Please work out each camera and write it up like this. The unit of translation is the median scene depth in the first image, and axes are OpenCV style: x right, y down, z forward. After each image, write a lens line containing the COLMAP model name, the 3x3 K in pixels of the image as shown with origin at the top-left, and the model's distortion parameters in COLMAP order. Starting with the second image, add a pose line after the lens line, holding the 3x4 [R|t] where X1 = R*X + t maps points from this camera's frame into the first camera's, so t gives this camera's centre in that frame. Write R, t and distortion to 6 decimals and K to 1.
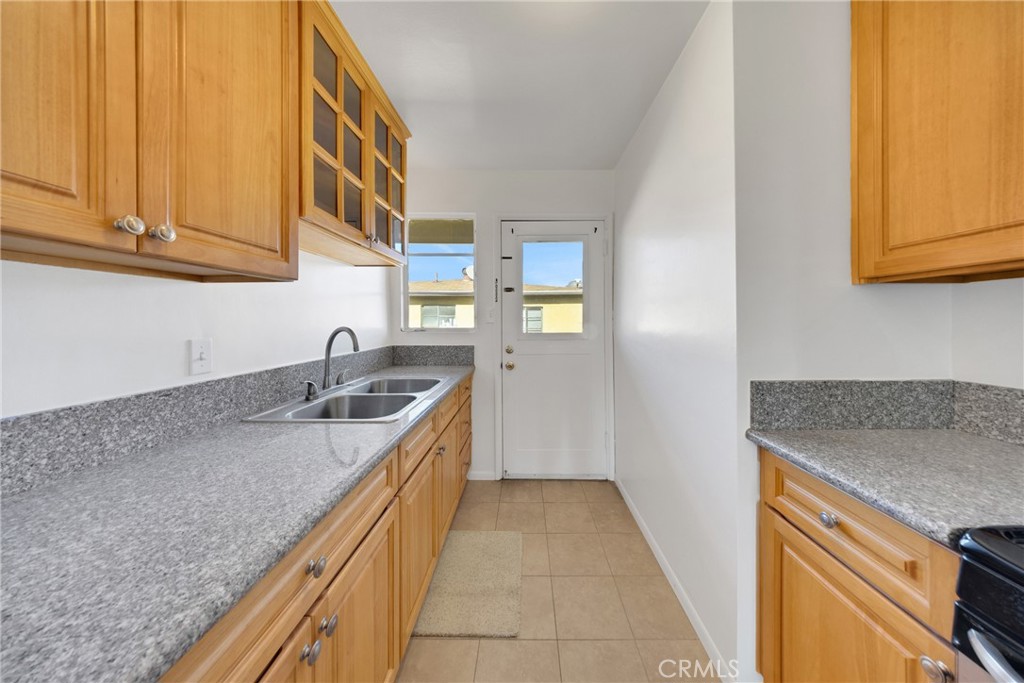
lens RADIAL K [[305.3, 0, 526.4], [0, 305.3, 318.3], [0, 0, 1]] dist [-0.003876, 0.000125]
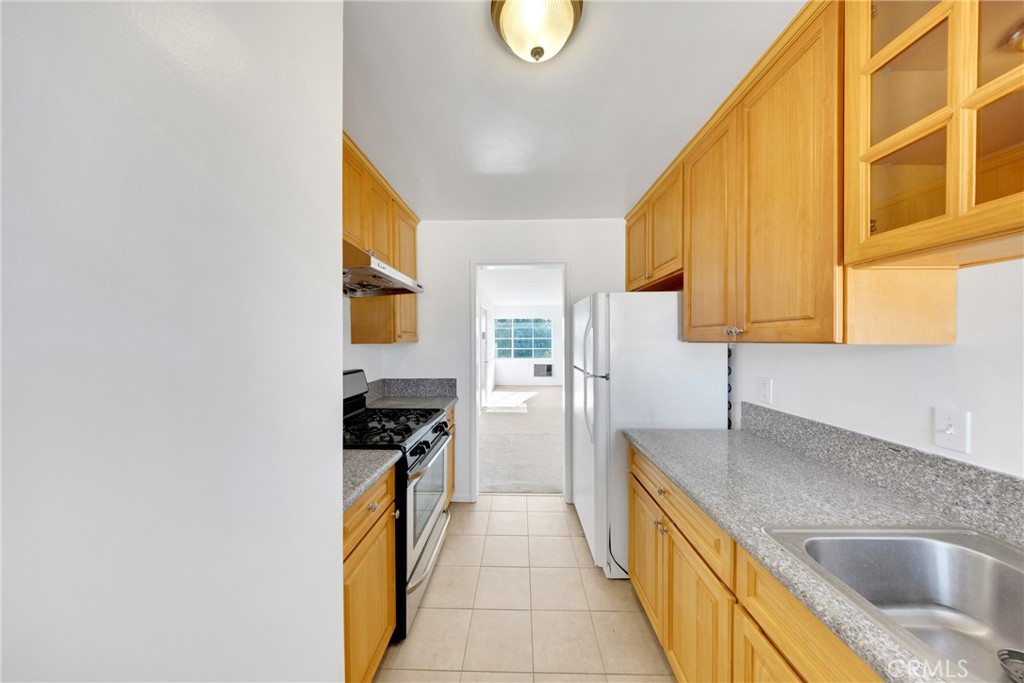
lens RADIAL K [[308.8, 0, 510.0], [0, 308.8, 342.4], [0, 0, 1]] dist [-0.000180, -0.000945]
pose [[-0.999121, 0.004604, 0.041676, 0.135154], [0.004739, 0.999984, 0.003160, -0.118450], [-0.041661, 0.003355, -0.999126, 1.728319]]
